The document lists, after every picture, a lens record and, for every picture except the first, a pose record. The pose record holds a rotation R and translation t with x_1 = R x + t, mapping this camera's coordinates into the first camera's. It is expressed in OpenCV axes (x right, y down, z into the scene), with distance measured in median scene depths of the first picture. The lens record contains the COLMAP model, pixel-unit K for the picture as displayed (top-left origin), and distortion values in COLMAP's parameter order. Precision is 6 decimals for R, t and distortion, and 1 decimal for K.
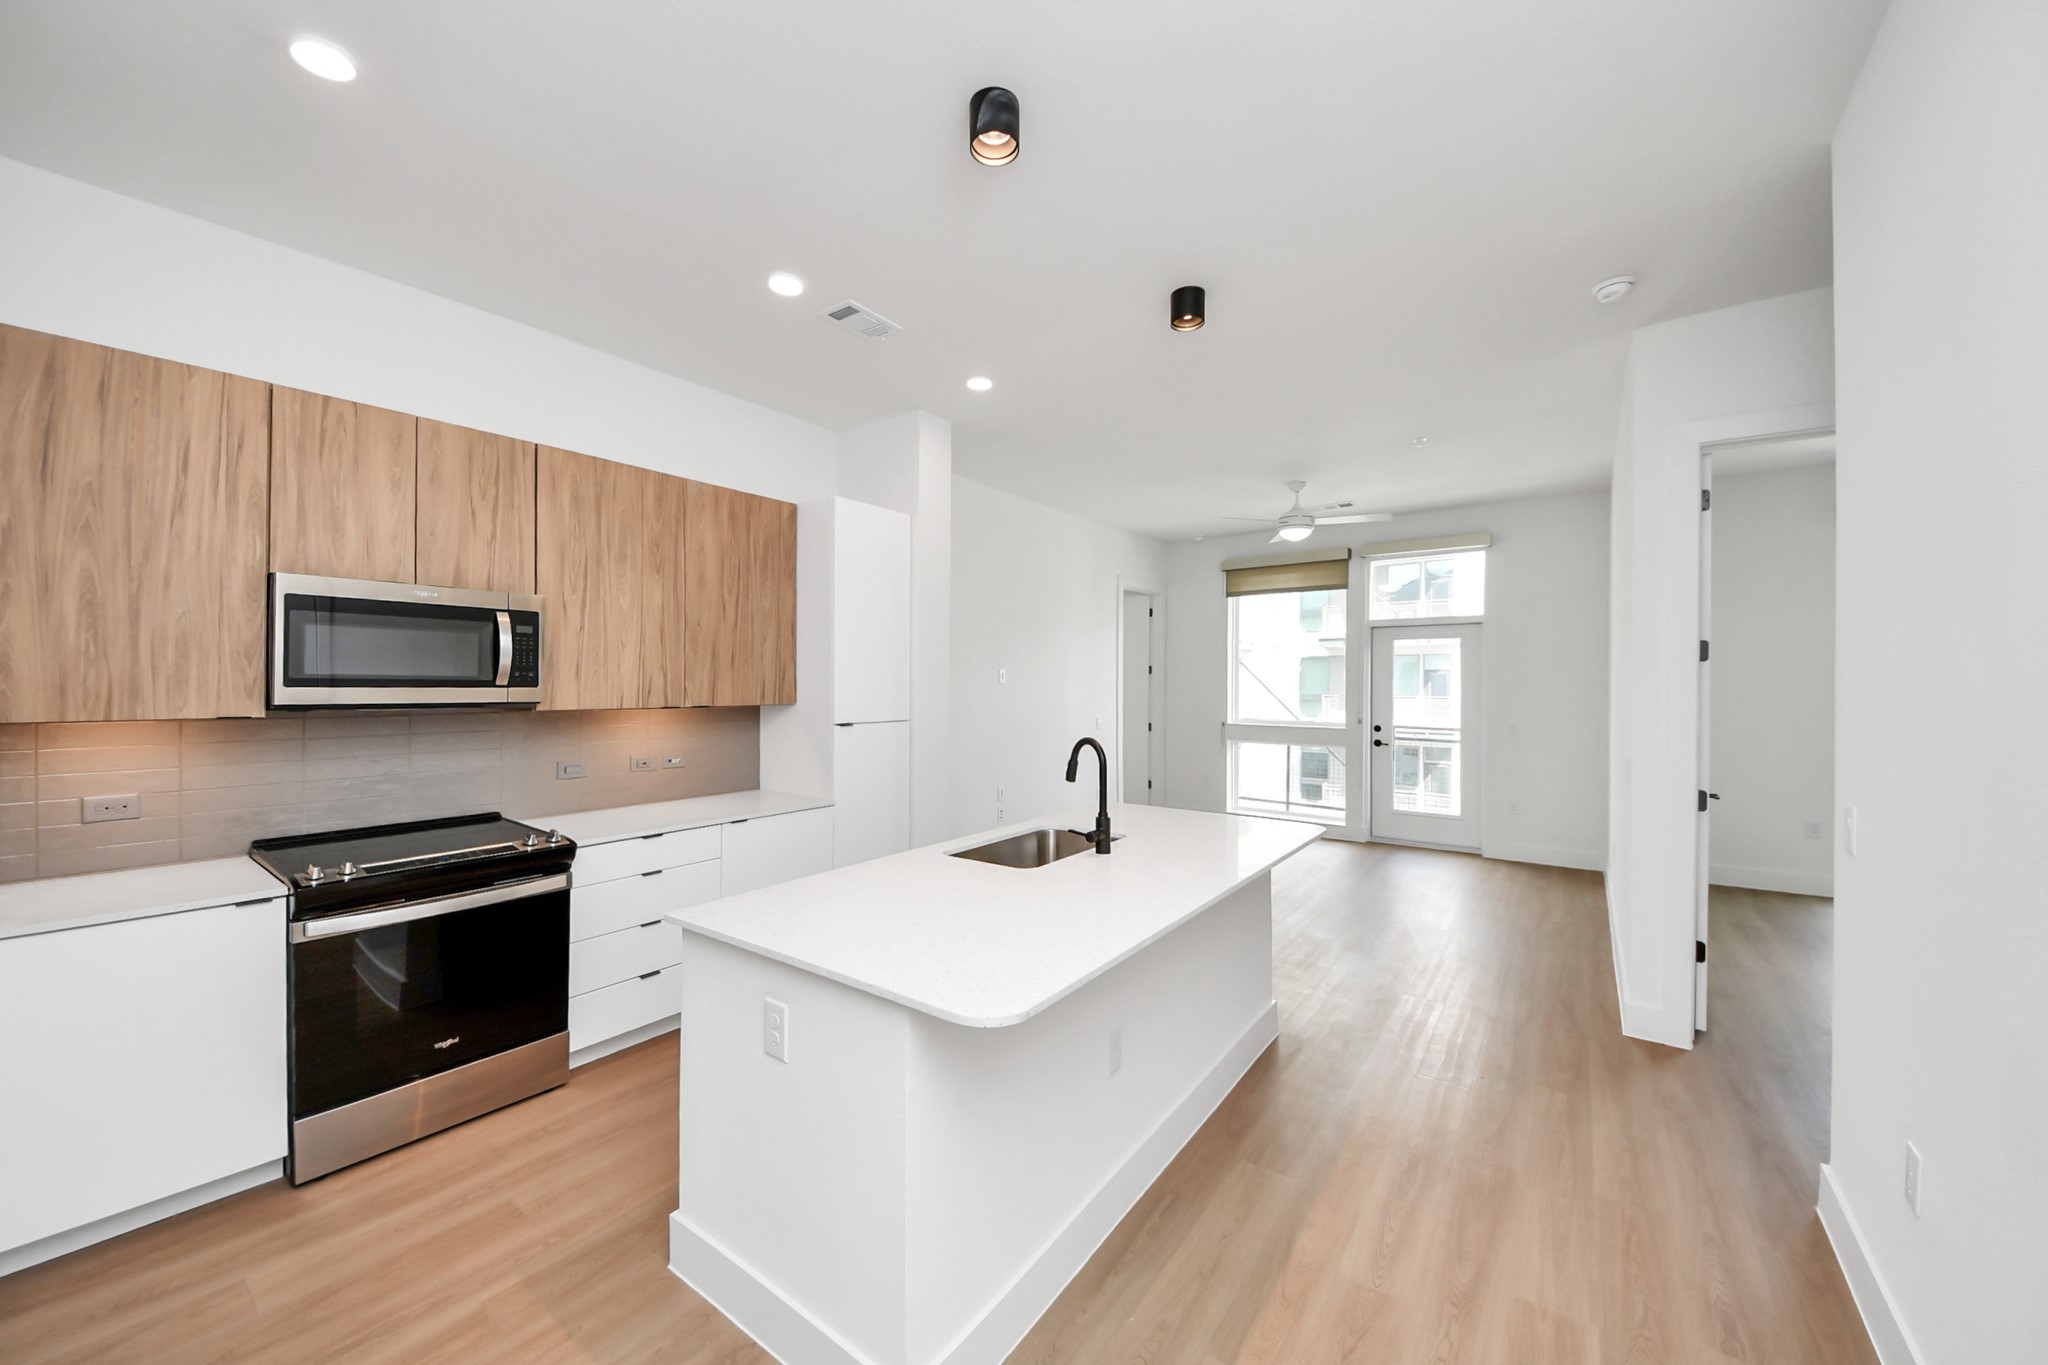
lens RADIAL K [[710.0, 0, 1027.0], [0, 710.0, 685.7], [0, 0, 1]] dist [-0.000804, -0.011370]
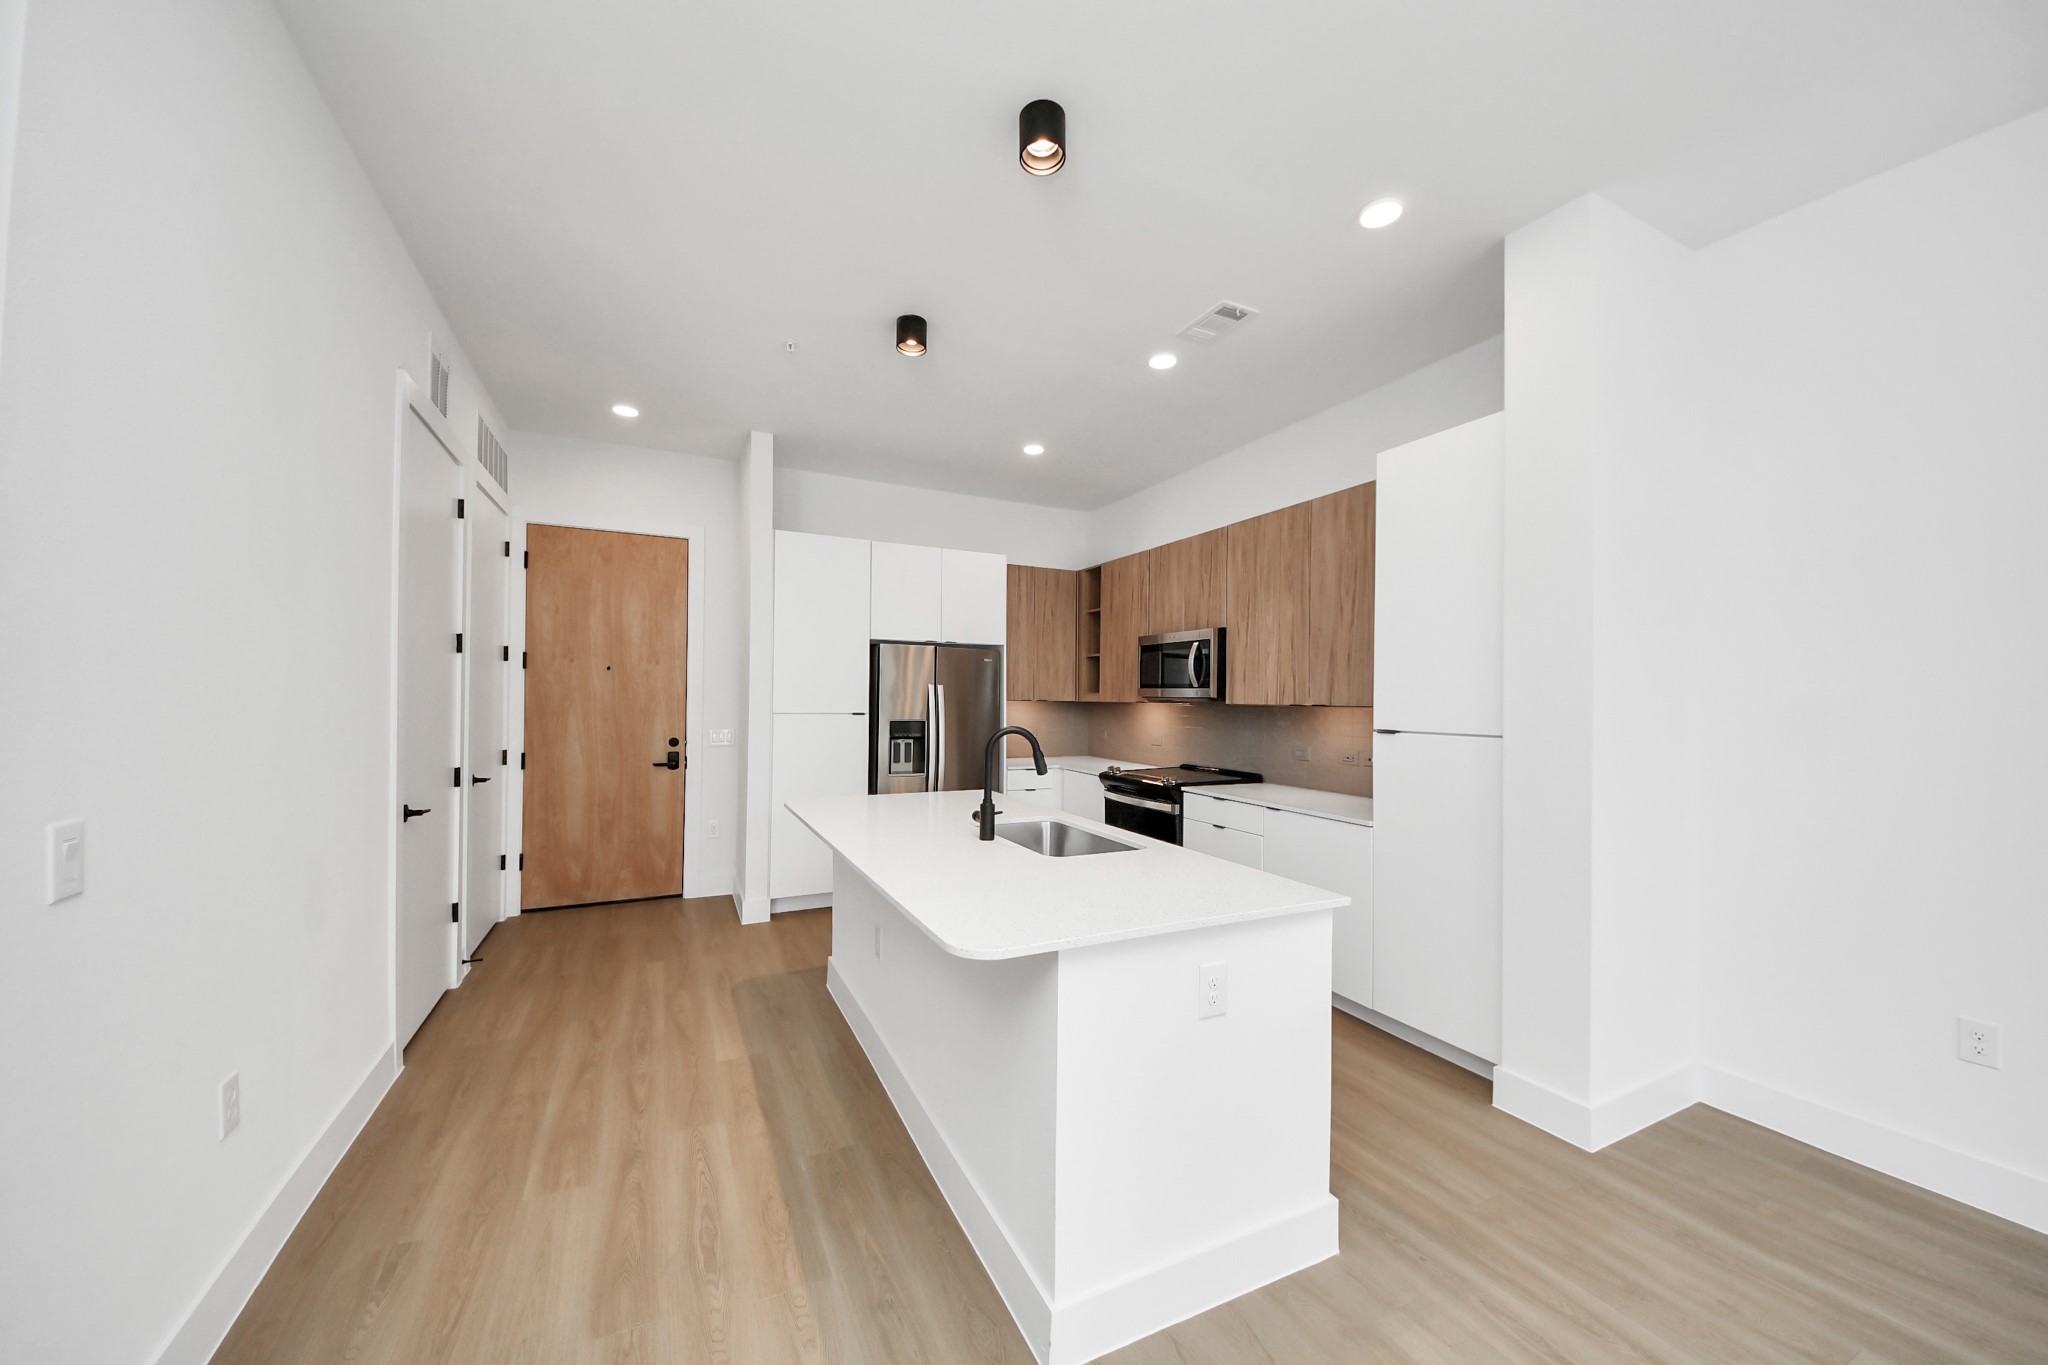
lens RADIAL K [[736.5, 0, 999.2], [0, 736.5, 682.7], [0, 0, 1]] dist [0.038198, -0.024991]
pose [[-0.473810, -0.028084, -0.880179, 0.928579], [-0.013412, 0.999606, -0.024674, 0.035822], [0.880525, 0.000114, -0.474000, 1.356994]]
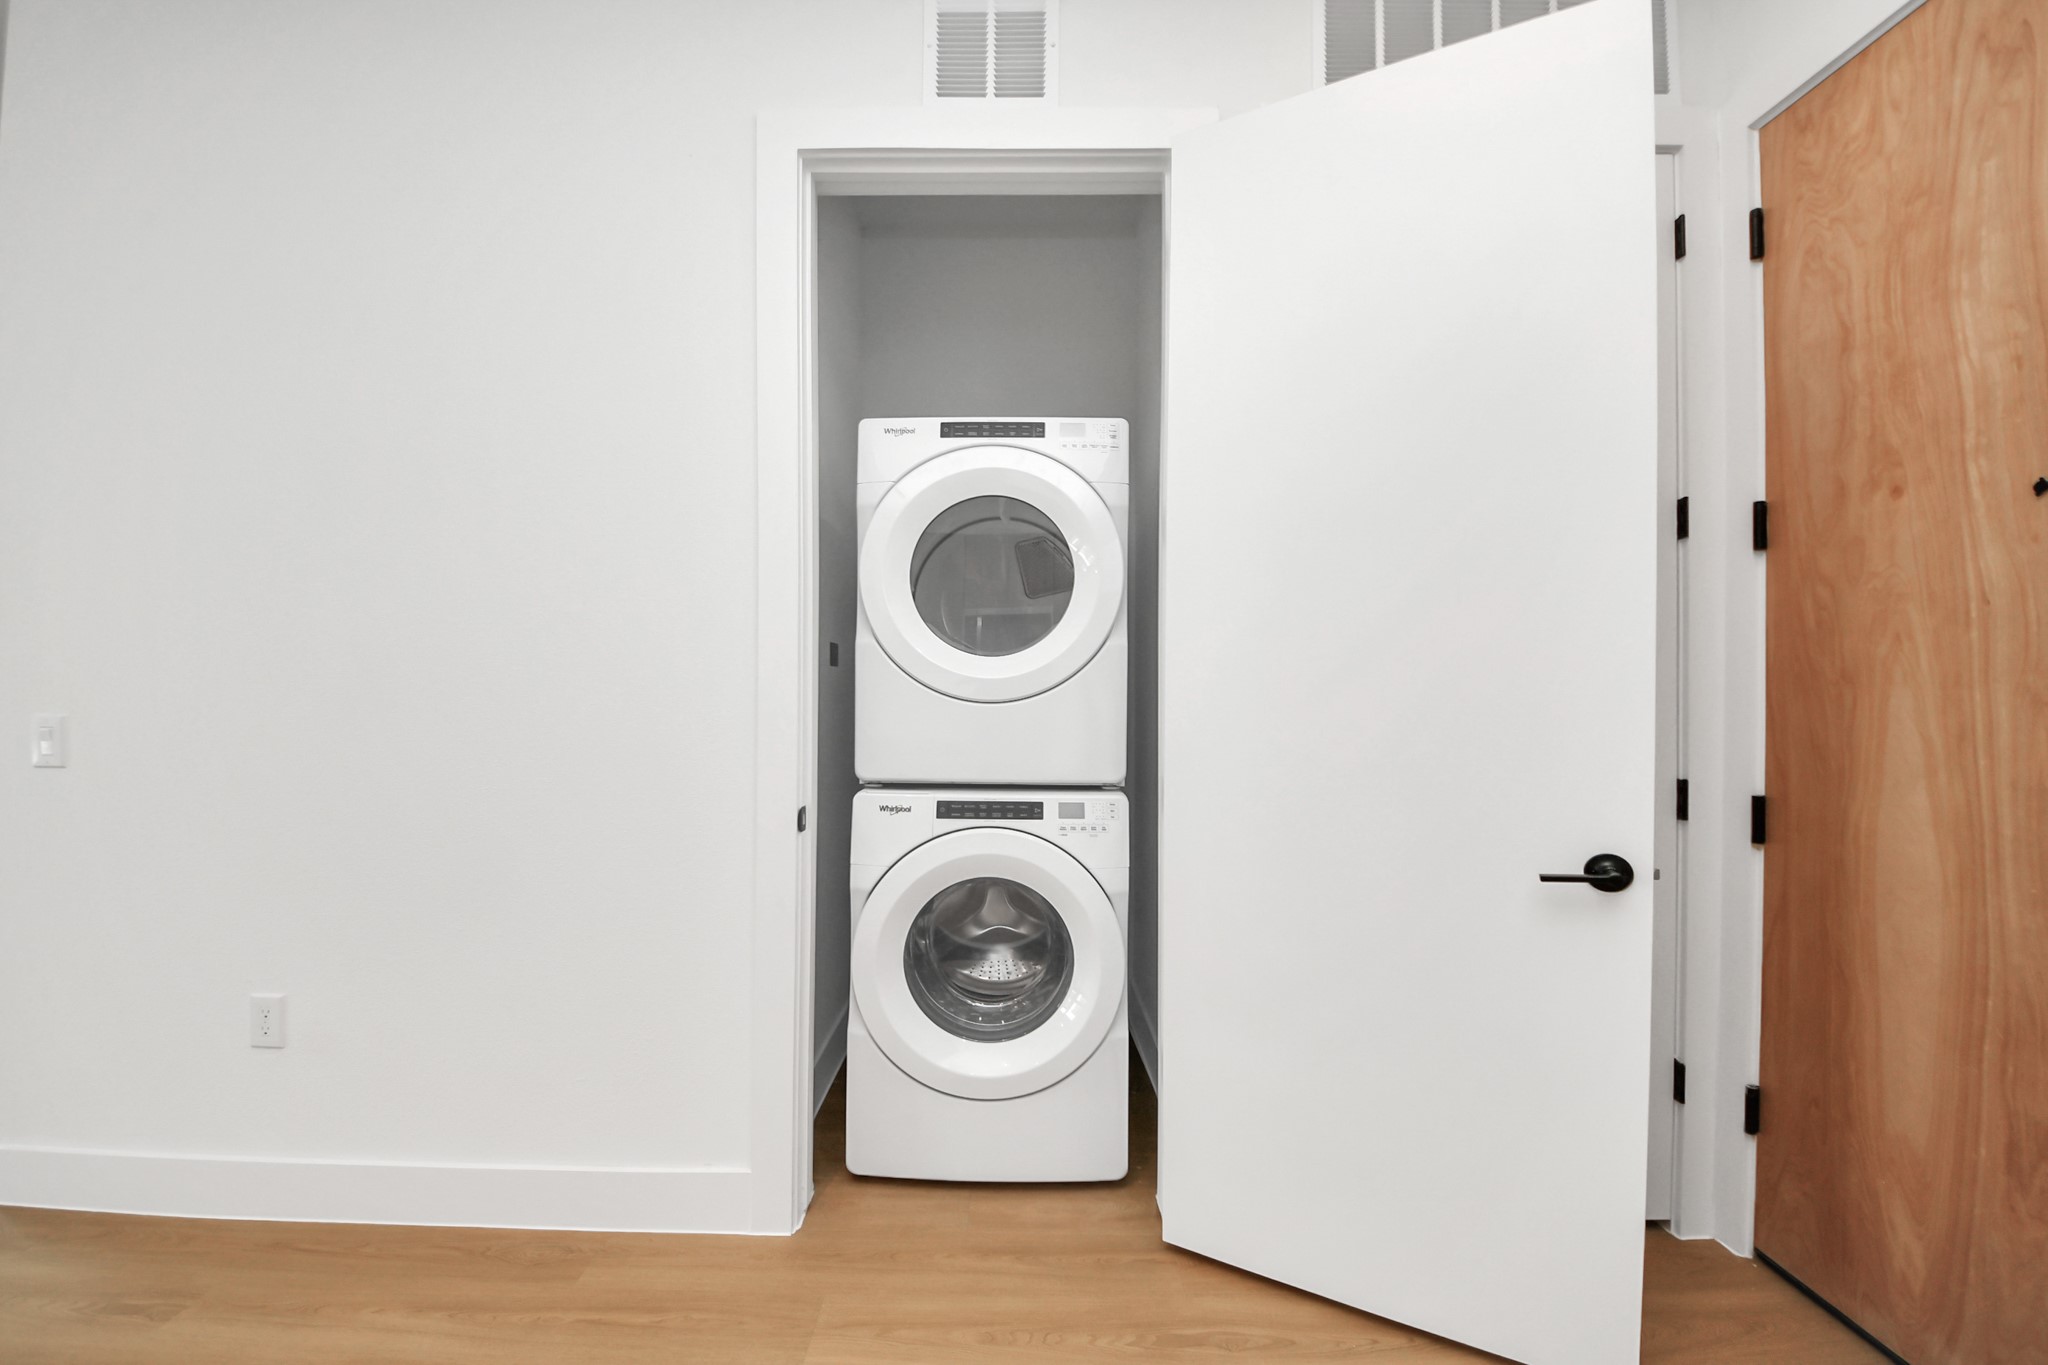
lens RADIAL K [[745.3, 0, 1026.6], [0, 745.3, 688.9], [0, 0, 1]] dist [0.024737, -0.011368]
pose [[-0.572966, -0.003308, 0.819573, -0.193967], [-0.001363, 0.999994, 0.003083, 0.083908], [-0.819578, 0.000649, -0.572967, 0.424241]]
